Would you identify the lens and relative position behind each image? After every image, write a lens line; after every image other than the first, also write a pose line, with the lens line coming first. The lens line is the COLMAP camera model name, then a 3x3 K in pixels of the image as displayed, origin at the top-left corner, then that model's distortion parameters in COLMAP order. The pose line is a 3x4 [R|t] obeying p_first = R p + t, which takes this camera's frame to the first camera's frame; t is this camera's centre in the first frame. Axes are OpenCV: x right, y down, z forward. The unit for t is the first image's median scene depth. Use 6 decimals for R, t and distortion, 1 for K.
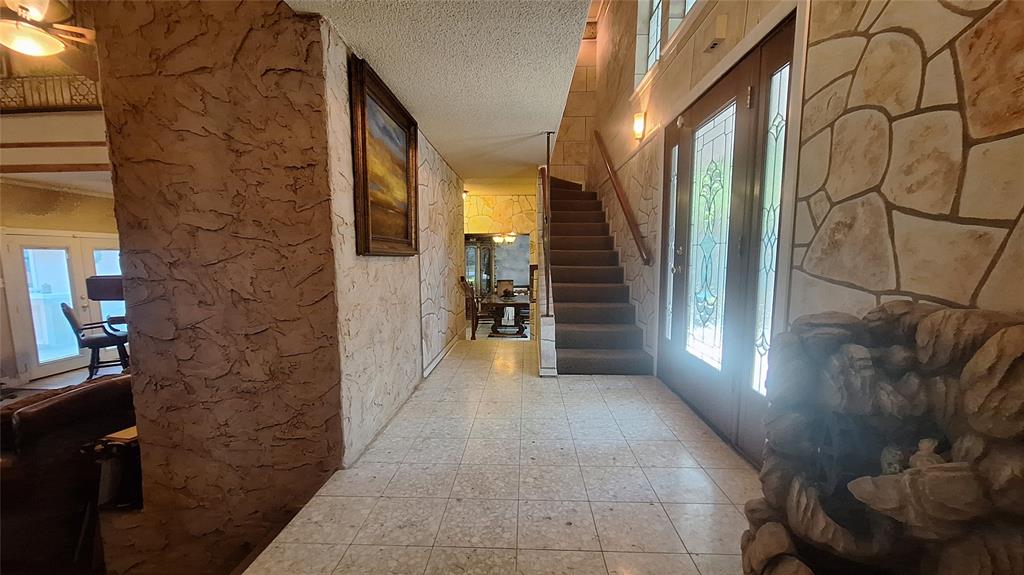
lens RADIAL K [[408.3, 0, 507.8], [0, 408.3, 294.5], [0, 0, 1]] dist [-0.001676, 0.000156]
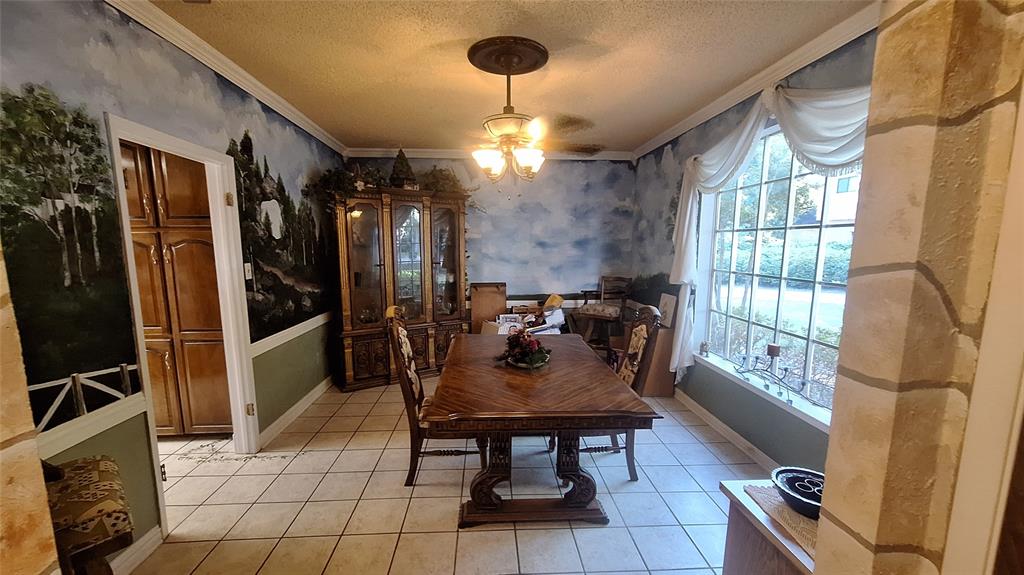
lens RADIAL K [[408.3, 0, 510.2], [0, 408.3, 294.3], [0, 0, 1]] dist [-0.001676, 0.000156]
pose [[0.993881, -0.008350, 0.110143, -0.032637], [0.003316, 0.998945, 0.045806, -0.044451], [-0.110409, -0.045161, 0.992860, 0.547219]]
